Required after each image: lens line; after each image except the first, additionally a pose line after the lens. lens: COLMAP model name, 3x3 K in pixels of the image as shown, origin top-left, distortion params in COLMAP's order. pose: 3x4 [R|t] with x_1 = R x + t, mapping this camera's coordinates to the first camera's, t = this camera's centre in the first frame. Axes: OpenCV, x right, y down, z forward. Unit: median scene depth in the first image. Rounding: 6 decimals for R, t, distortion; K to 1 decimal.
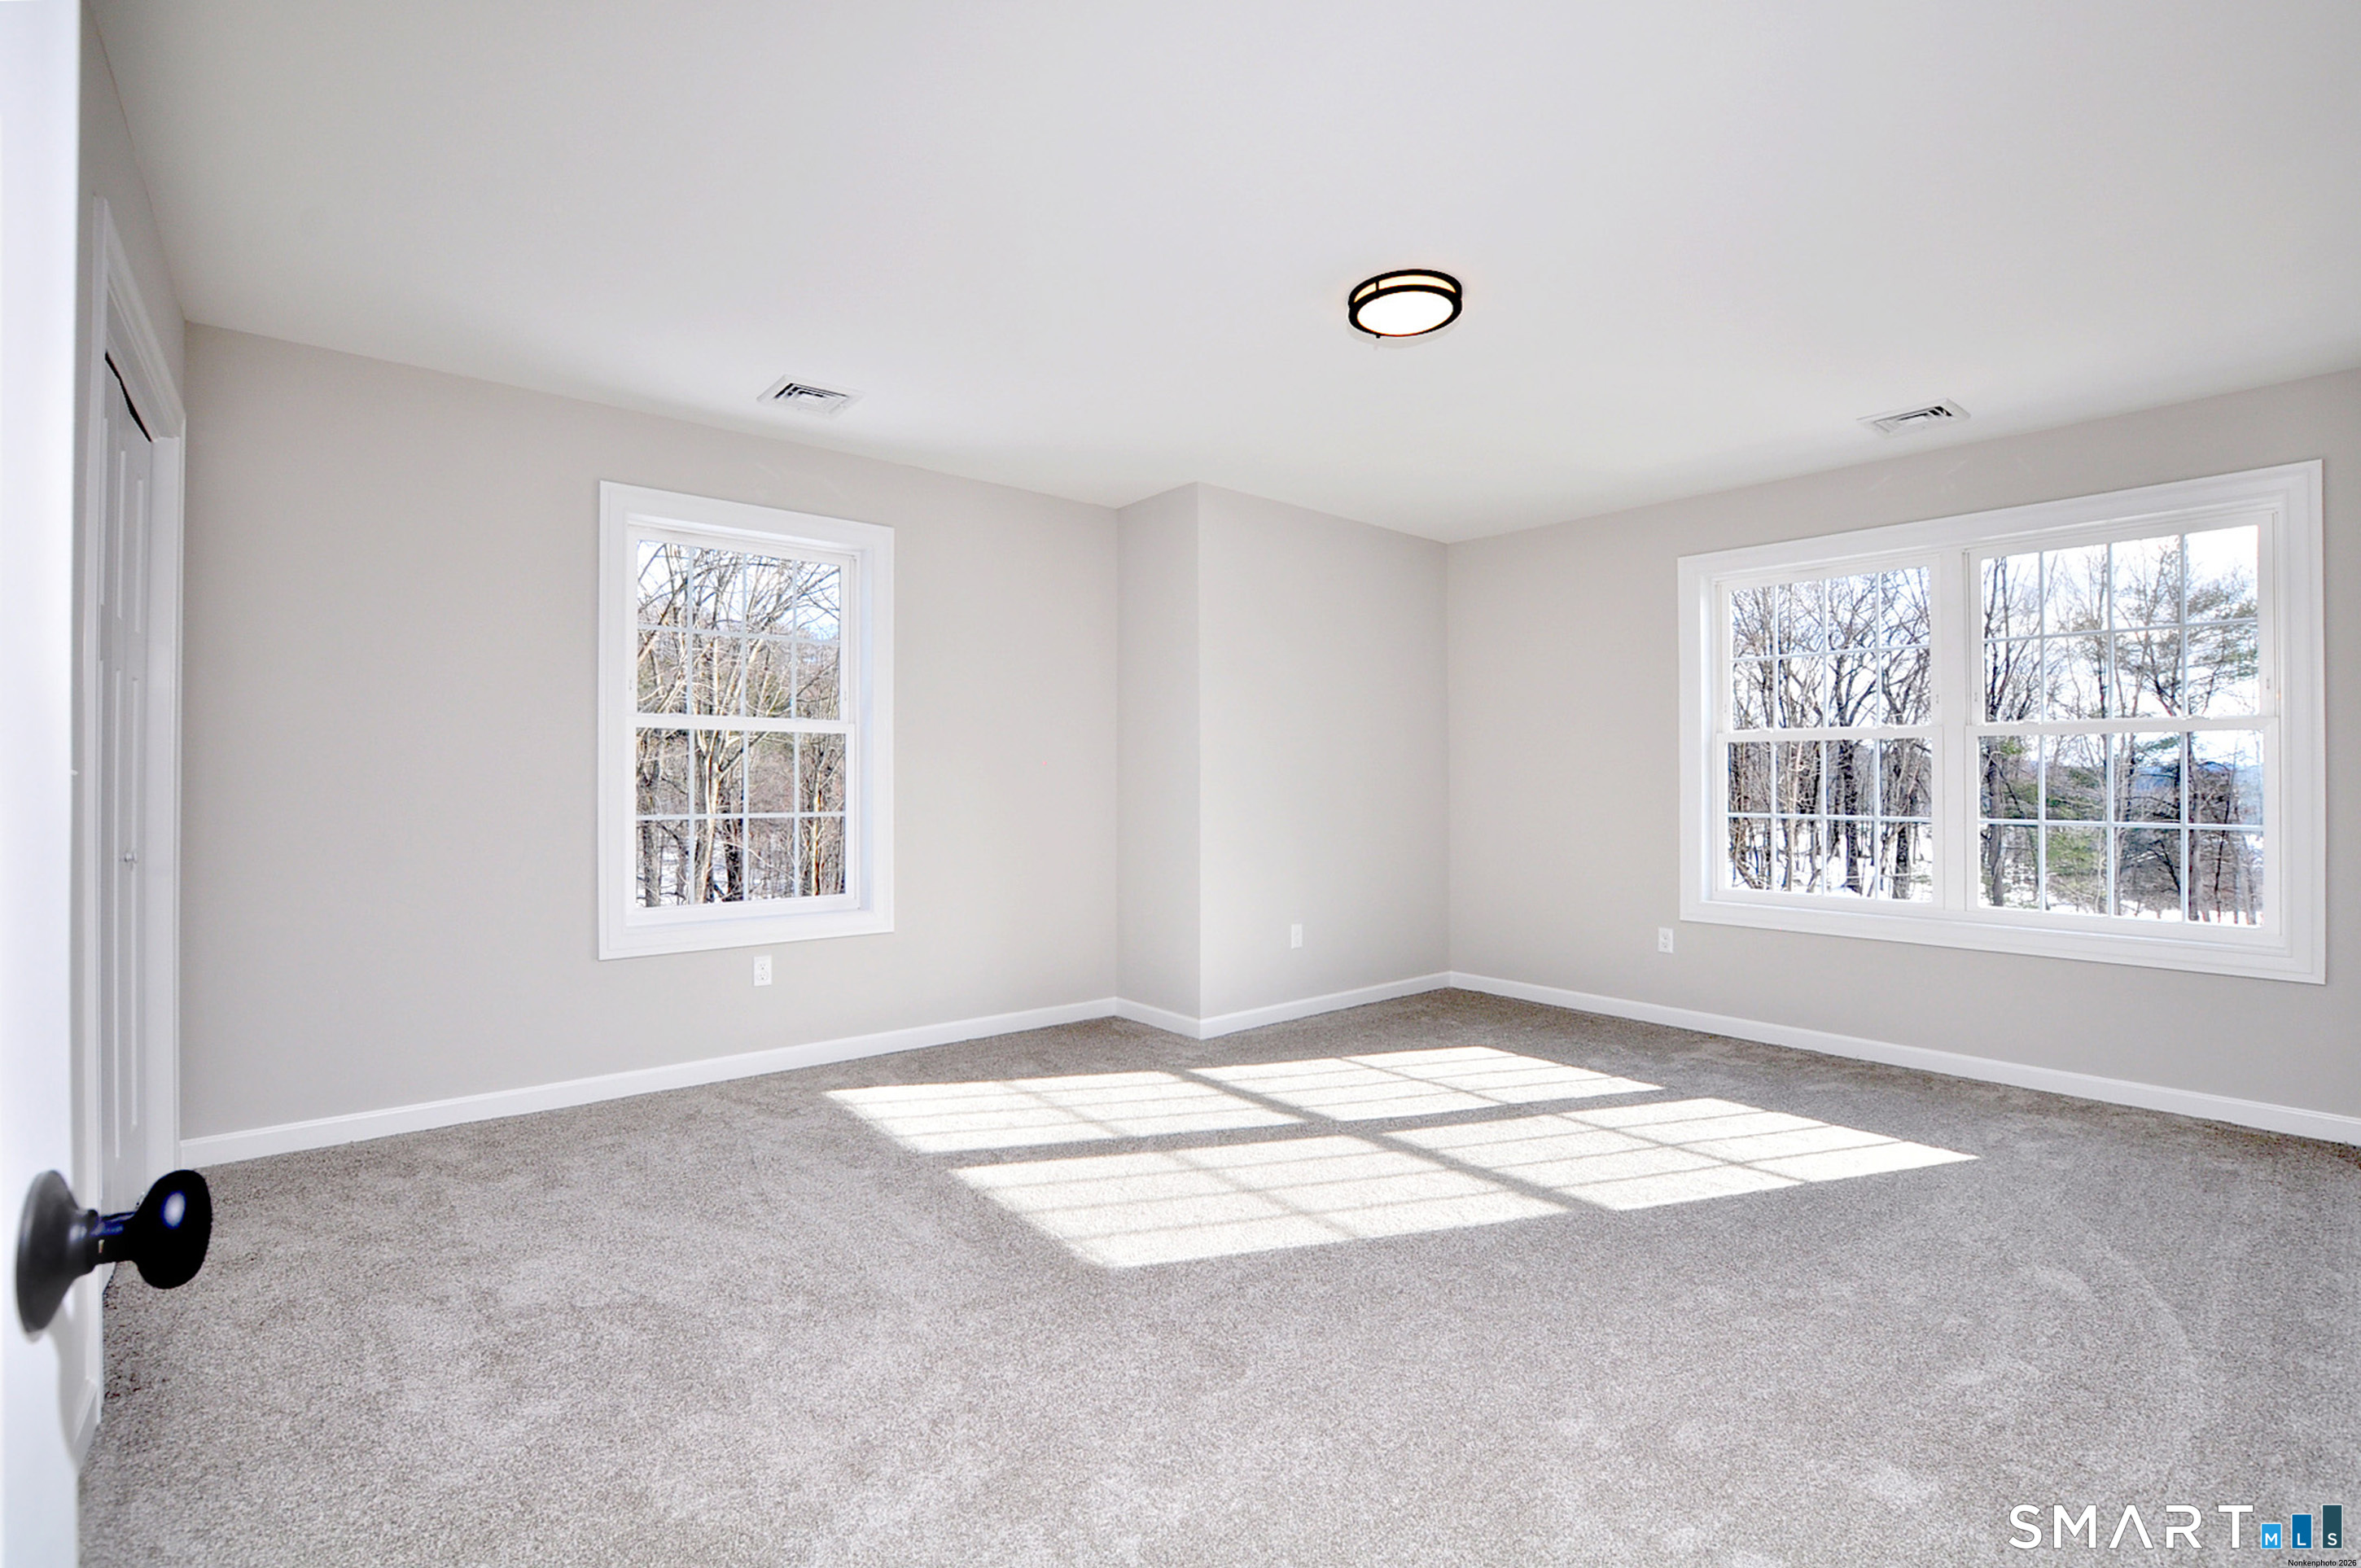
lens RADIAL K [[1047.8, 0, 1167.5], [0, 1047.8, 799.3], [0, 0, 1]] dist [-0.020573, 0.000527]
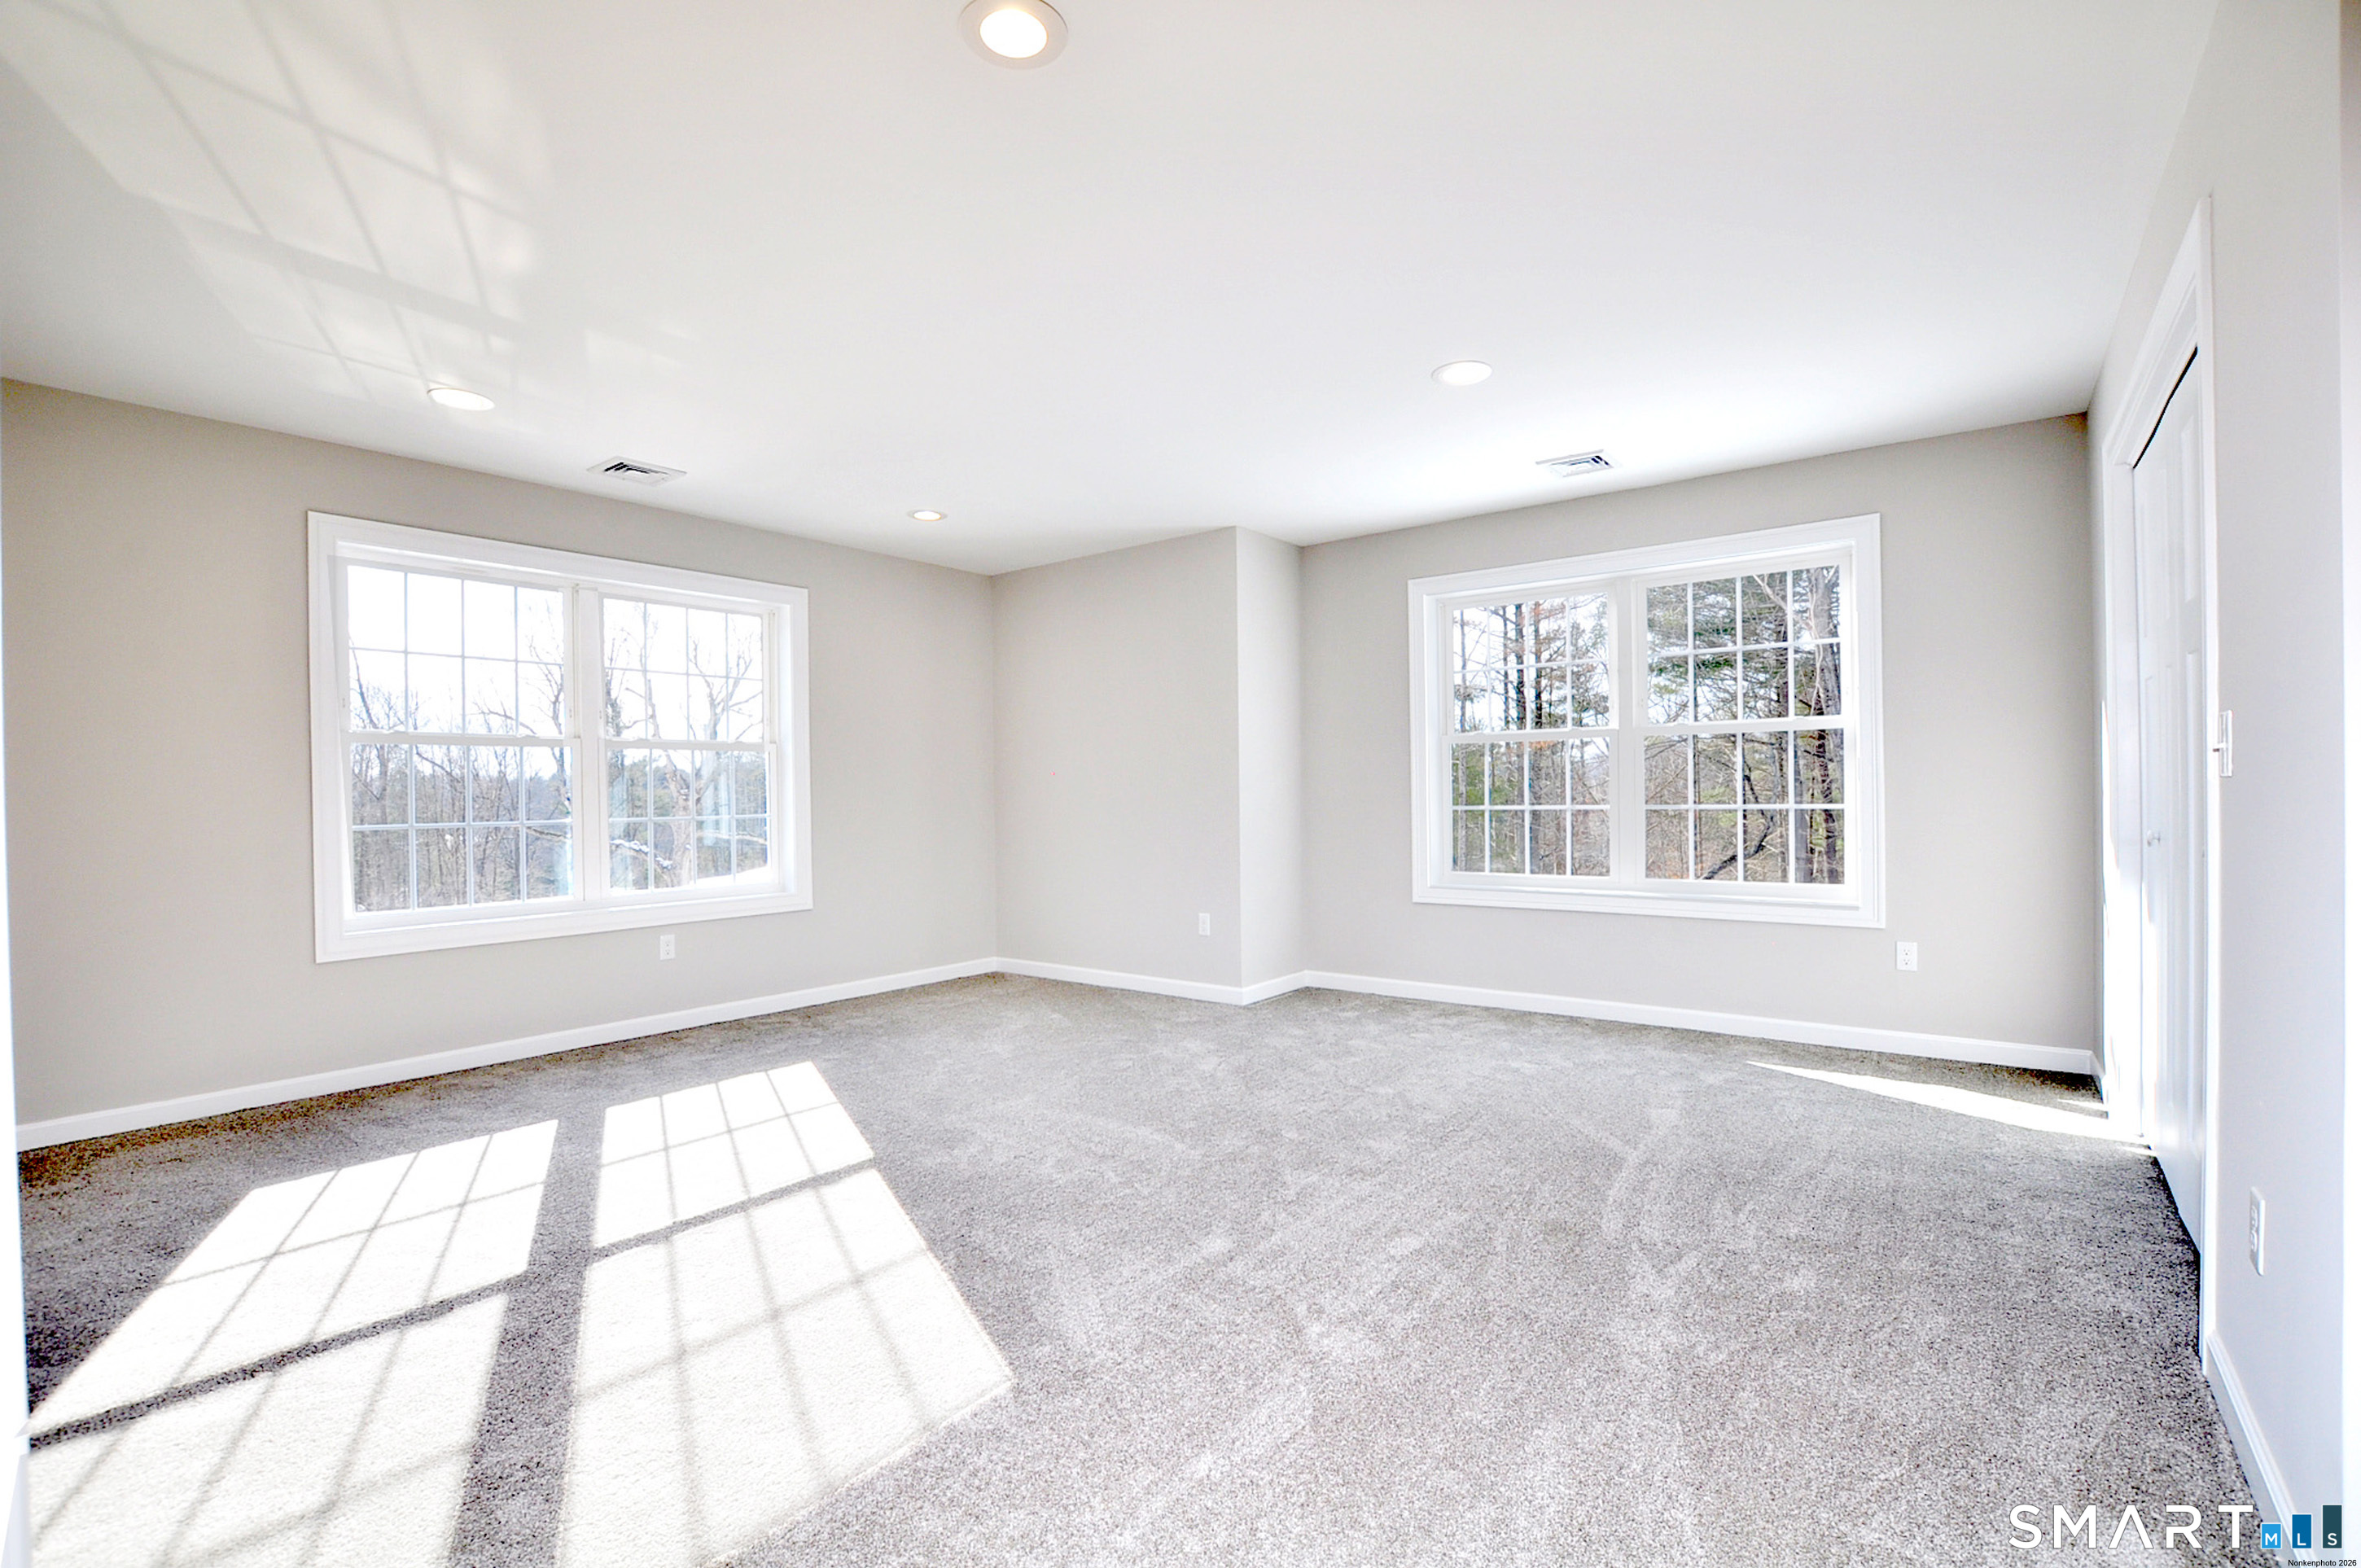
lens RADIAL K [[1047.8, 0, 1167.5], [0, 1047.8, 799.3], [0, 0, 1]] dist [-0.020573, 0.000527]
pose [[-0.219829, -0.002591, 0.975535, -0.664957], [0.023674, 0.999688, 0.007990, -0.006793], [-0.975251, 0.024851, -0.219699, 0.791437]]
